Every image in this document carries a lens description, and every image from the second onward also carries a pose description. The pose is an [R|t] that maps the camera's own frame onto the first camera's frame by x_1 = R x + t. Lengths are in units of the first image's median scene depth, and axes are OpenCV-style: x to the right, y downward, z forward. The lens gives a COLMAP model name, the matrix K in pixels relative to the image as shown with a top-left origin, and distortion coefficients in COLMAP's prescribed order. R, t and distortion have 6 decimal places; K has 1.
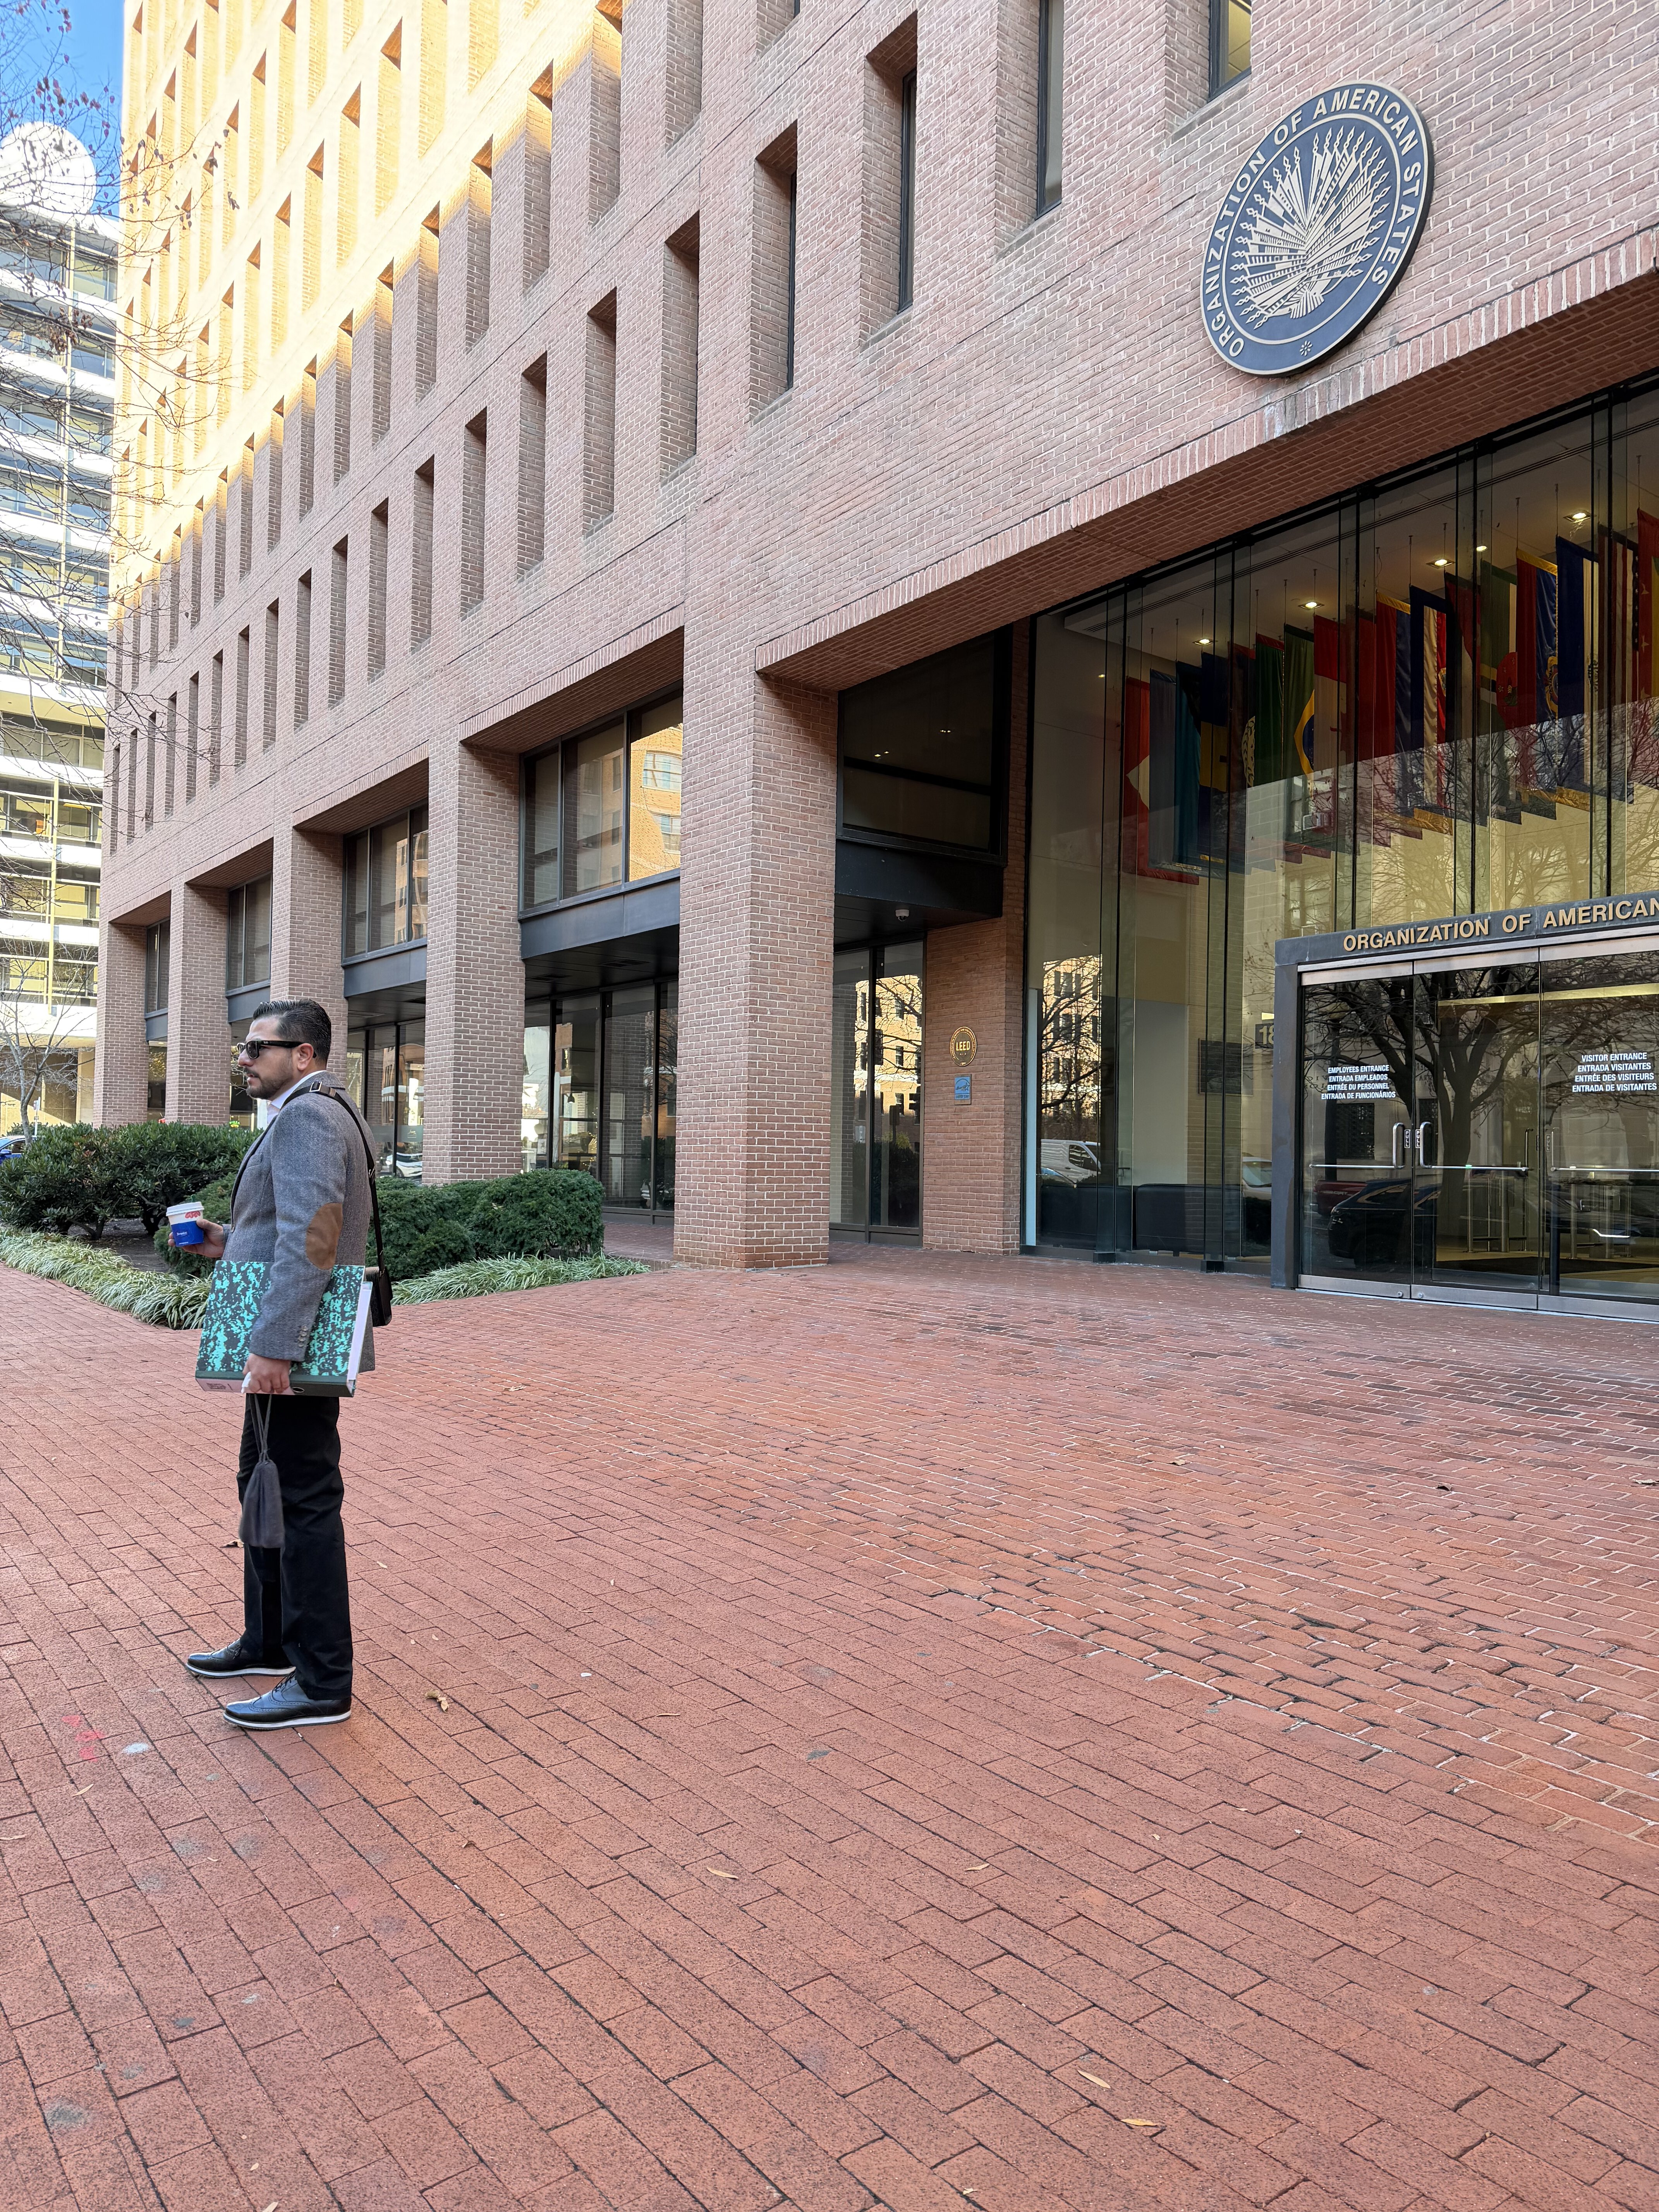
lens RADIAL K [[1519.5, 0, 821.0], [0, 1519.5, 1119.6], [0, 0, 1]] dist [0.090639, -0.124323]
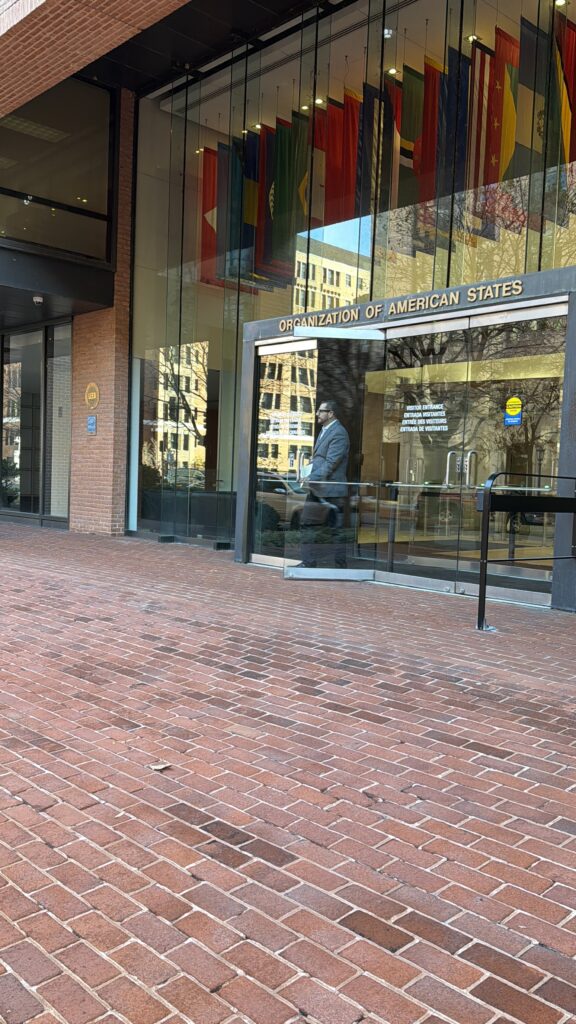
lens RADIAL K [[848.8, 0, 288.0], [0, 848.8, 512.0], [0, 0, 1]] dist [0.212841, -0.387401]
pose [[0.992625, 0.014577, 0.120349, 0.296586], [-0.022843, 0.997452, 0.067588, 0.005904], [-0.119057, -0.069839, 0.990428, 0.223711]]
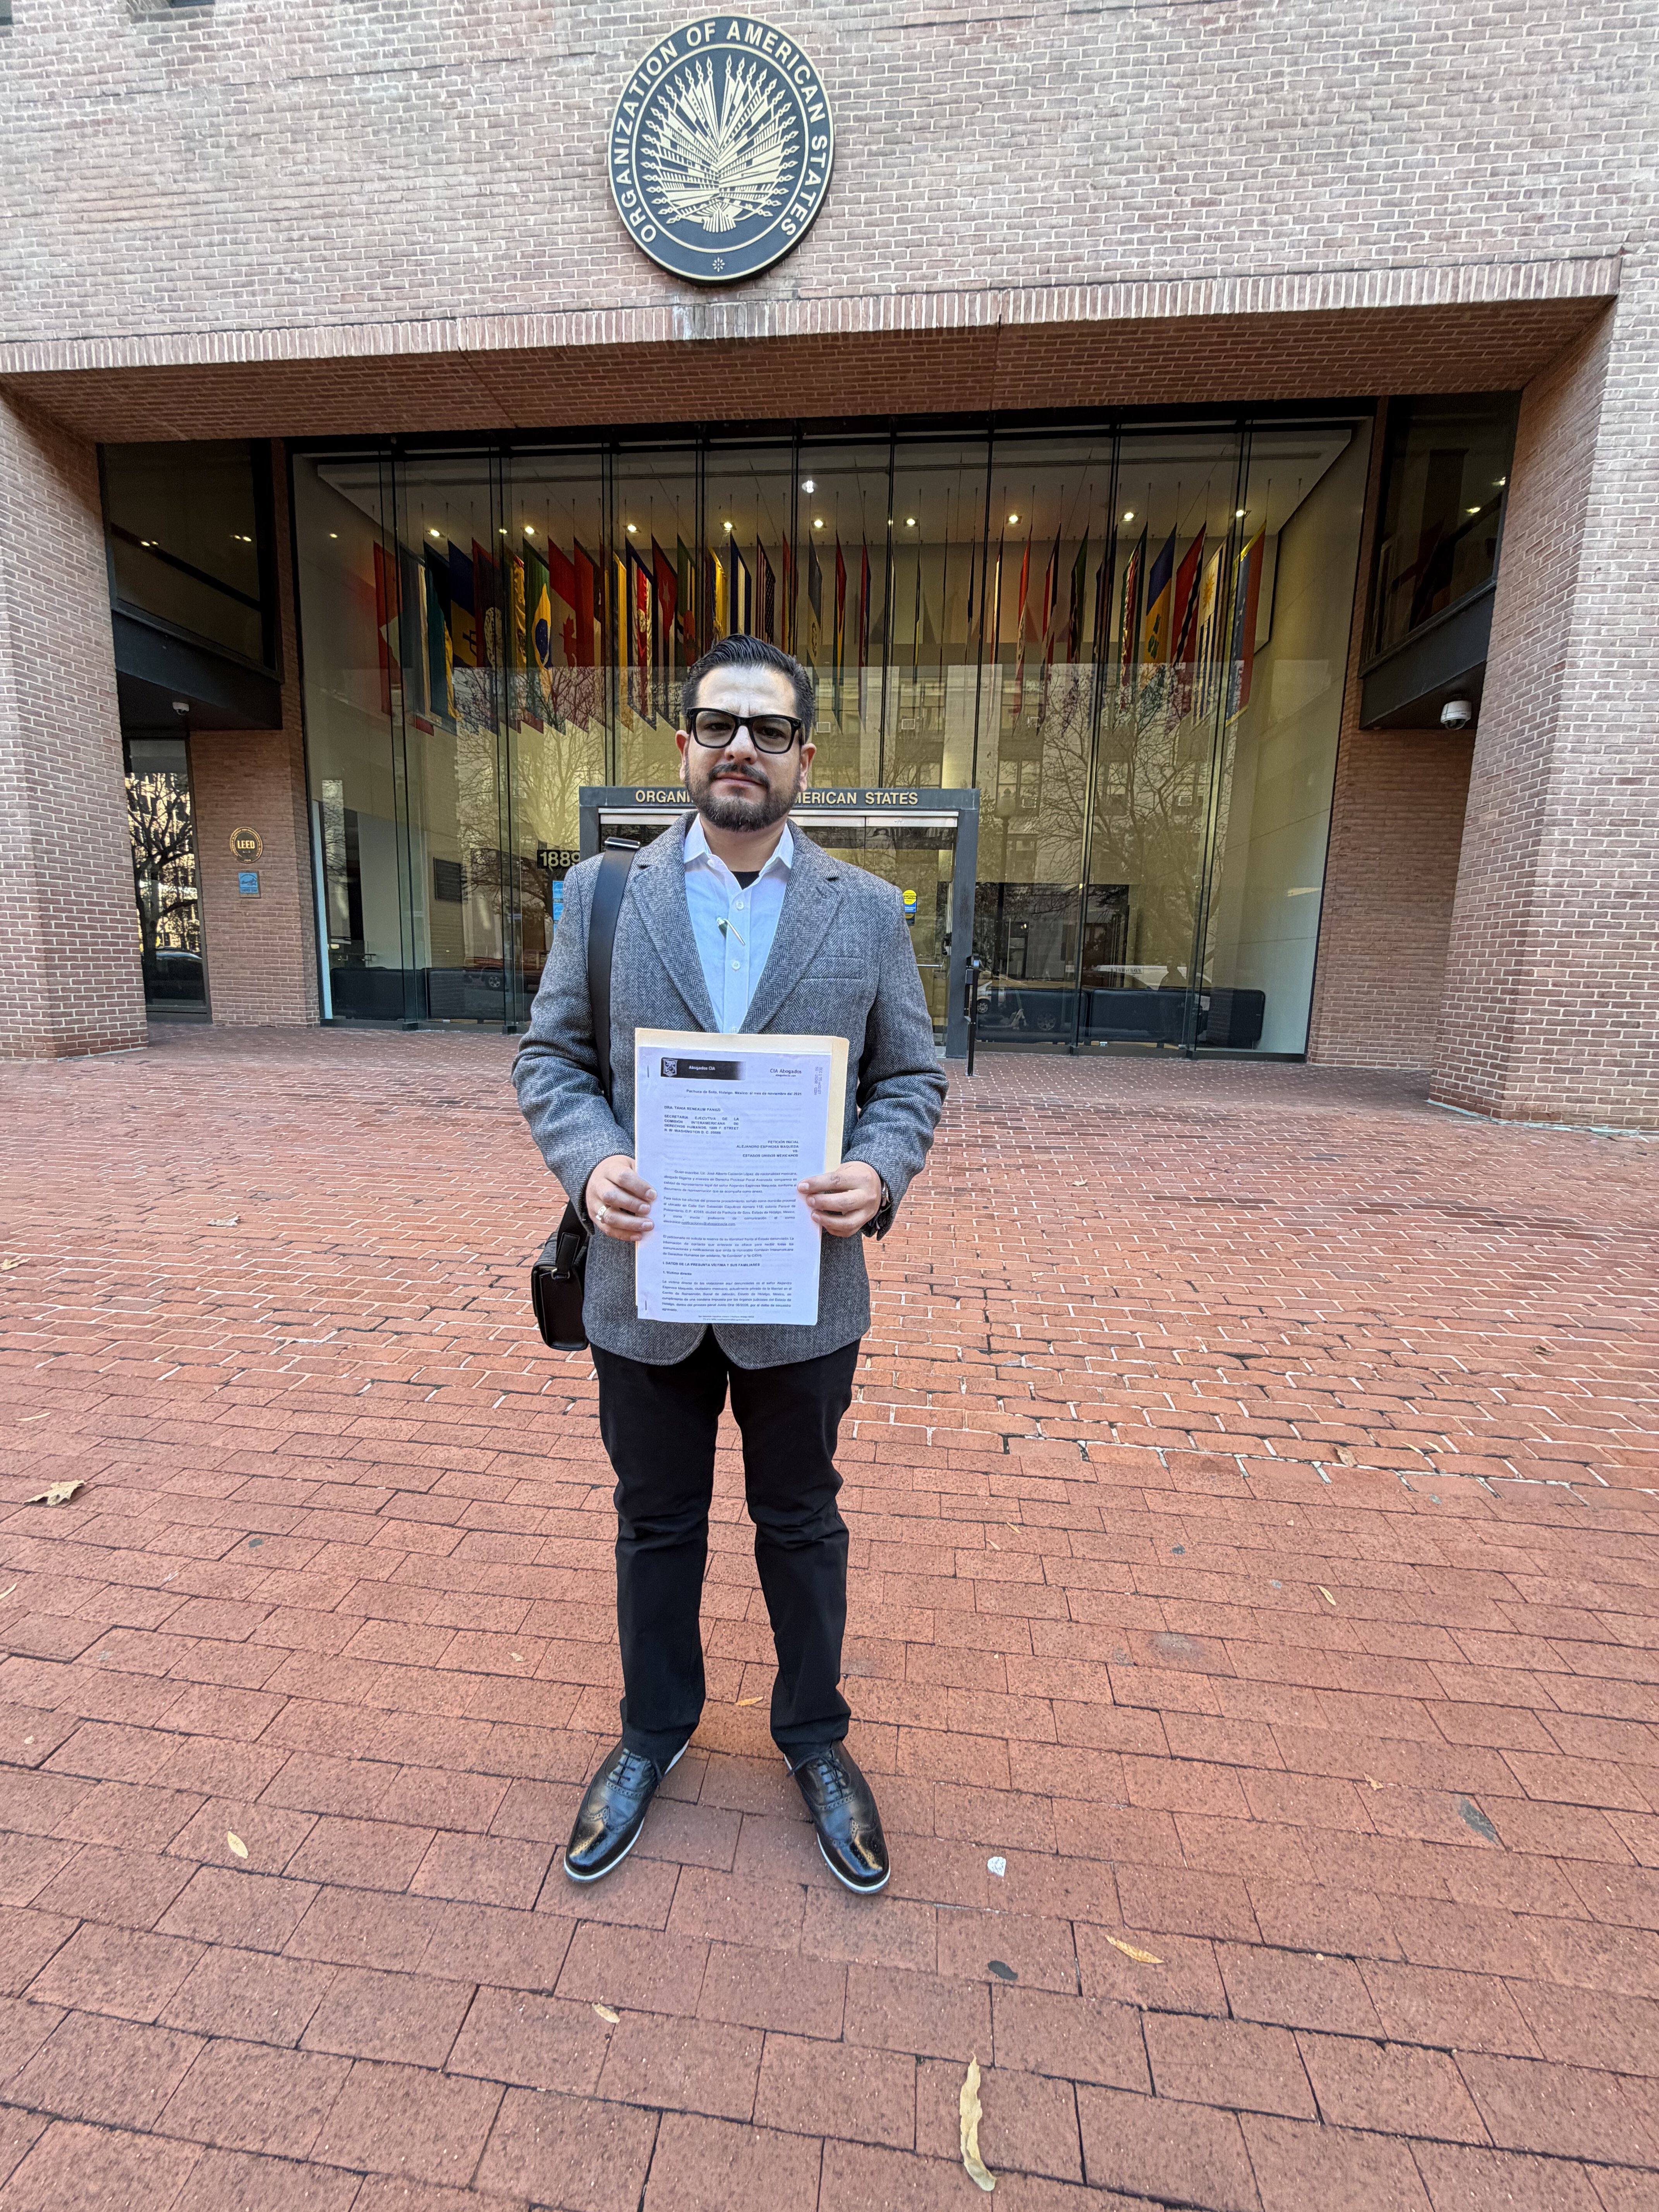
lens RADIAL K [[877.9, 0, 830.3], [0, 877.9, 1096.1], [0, 0, 1]] dist [0.001704, -0.000843]
pose [[0.679309, -0.105914, 0.726170, -0.169190], [-0.036484, 0.983432, 0.177566, 0.005651], [-0.732945, -0.147116, 0.664190, 0.357628]]
